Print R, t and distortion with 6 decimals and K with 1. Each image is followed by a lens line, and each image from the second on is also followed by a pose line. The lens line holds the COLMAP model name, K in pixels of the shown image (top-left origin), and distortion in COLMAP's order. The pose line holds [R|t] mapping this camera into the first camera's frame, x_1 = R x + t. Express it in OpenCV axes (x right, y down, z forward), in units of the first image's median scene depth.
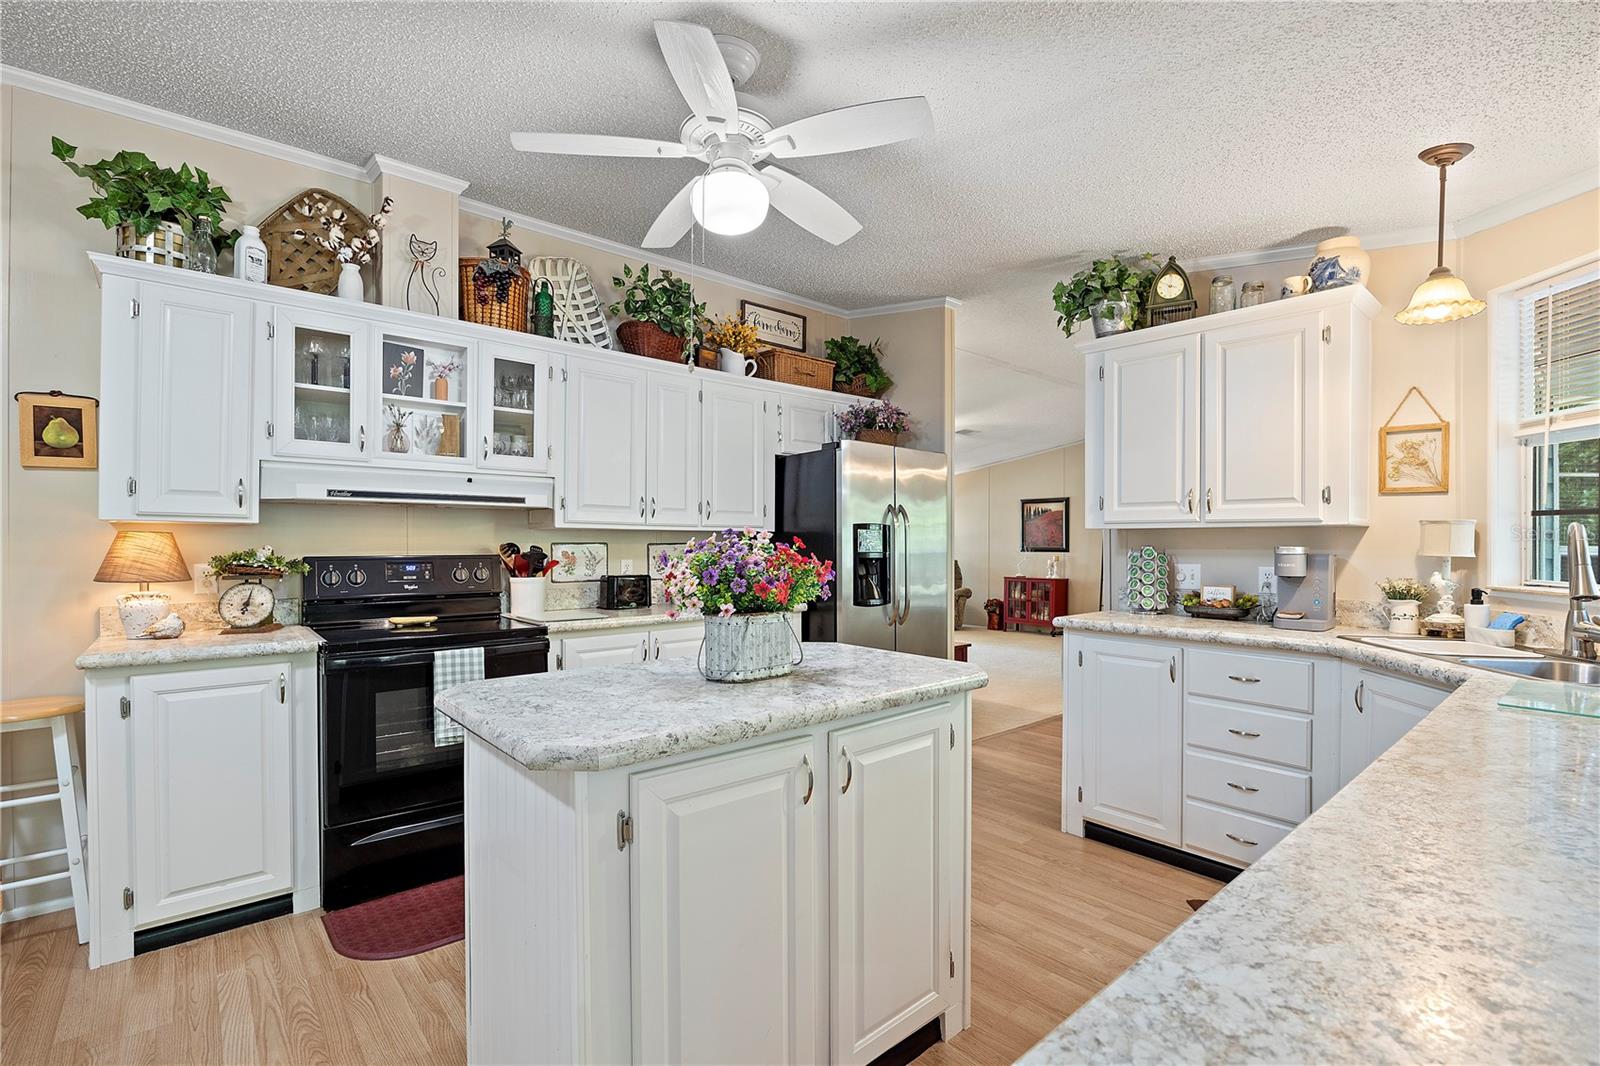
lens RADIAL K [[720.4, 0, 811.0], [0, 720.4, 544.6], [0, 0, 1]] dist [-0.015013, 0.001804]
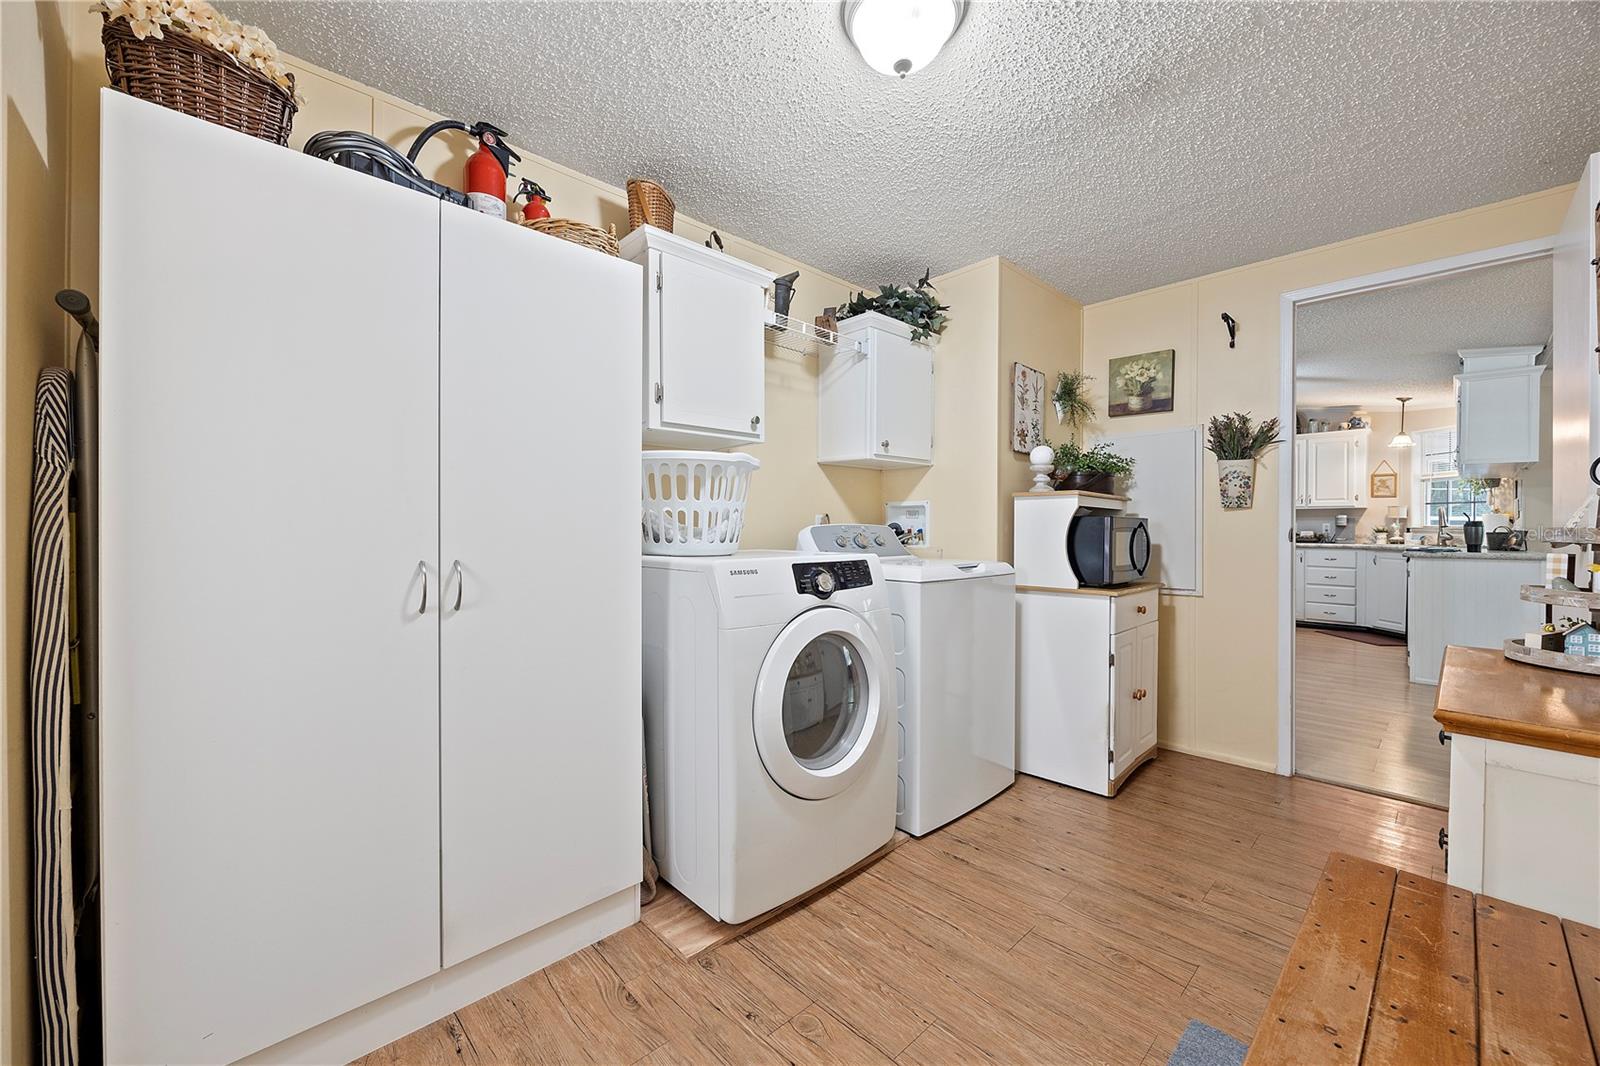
lens RADIAL K [[613.3, 0, 787.8], [0, 613.3, 535.2], [0, 0, 1]] dist [-0.002272, -0.000535]
pose [[0.999756, 0.002387, 0.021969, -1.623628], [-0.002300, 0.999989, -0.003964, 0.098894], [-0.021979, 0.003912, 0.999751, -1.427500]]
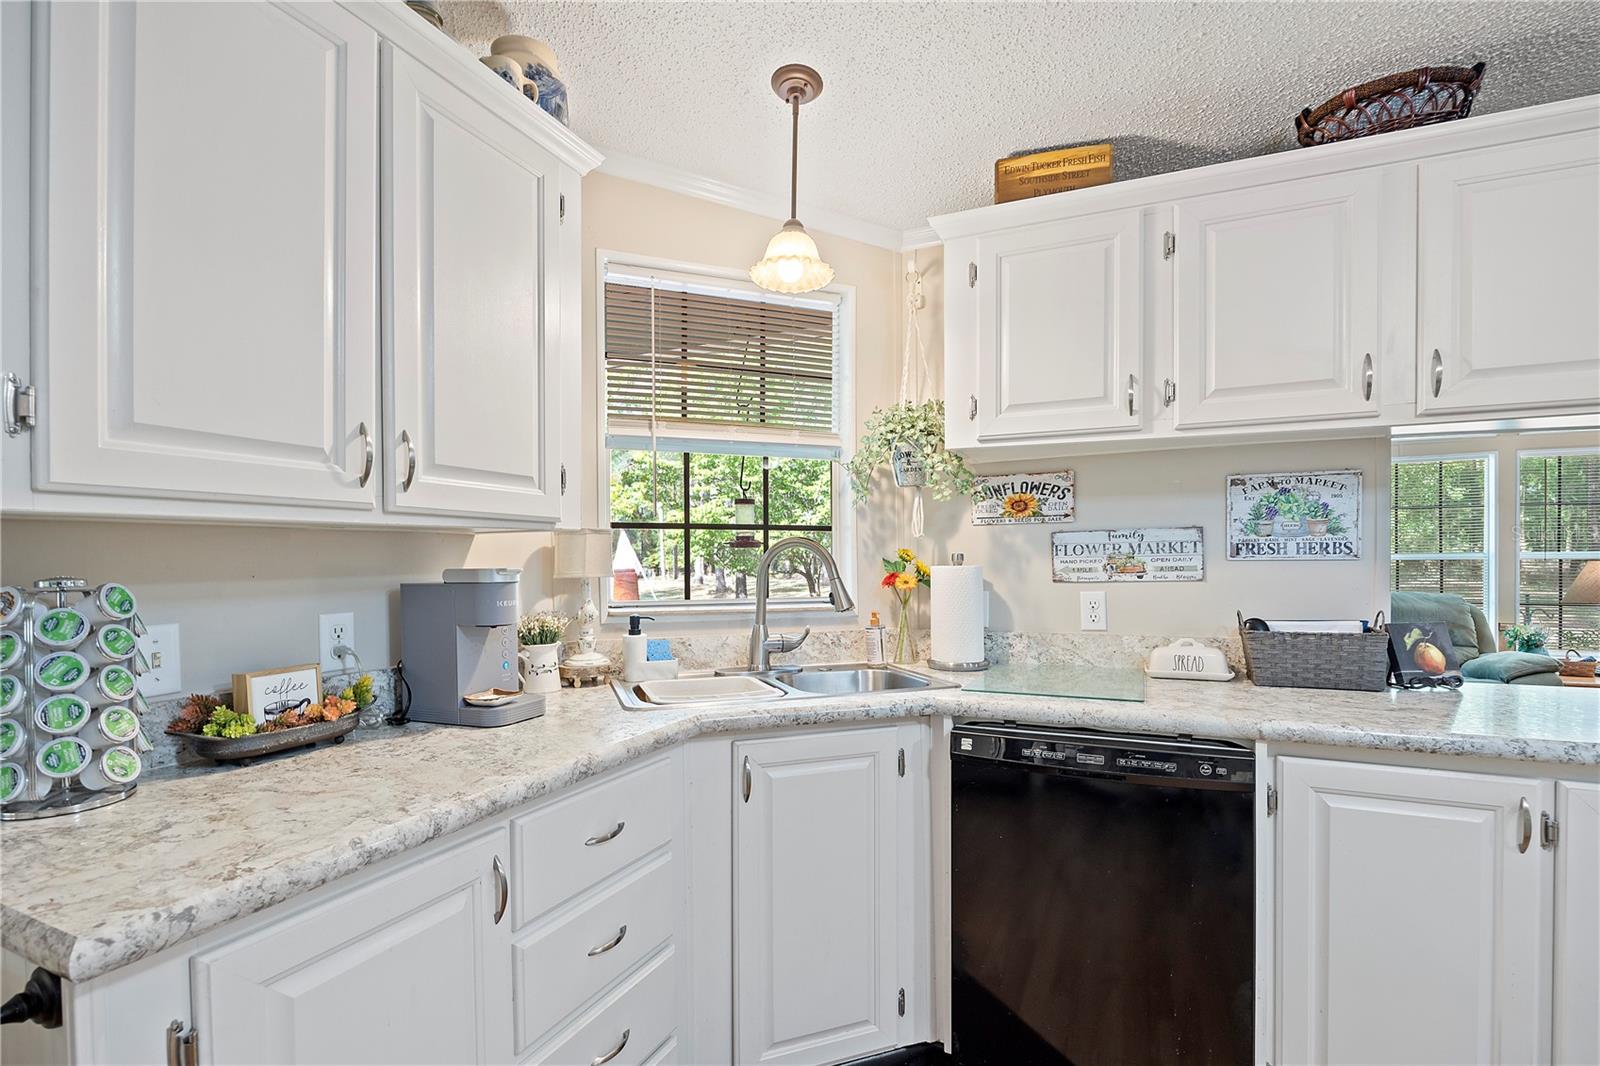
lens RADIAL K [[720.4, 0, 797.2], [0, 720.4, 572.4], [0, 0, 1]] dist [-0.015013, 0.001804]
pose [[-0.386640, -0.017772, 0.922059, 0.090981], [0.013187, 0.999606, 0.024796, -0.004739], [-0.922136, 0.021747, -0.386253, 0.994864]]
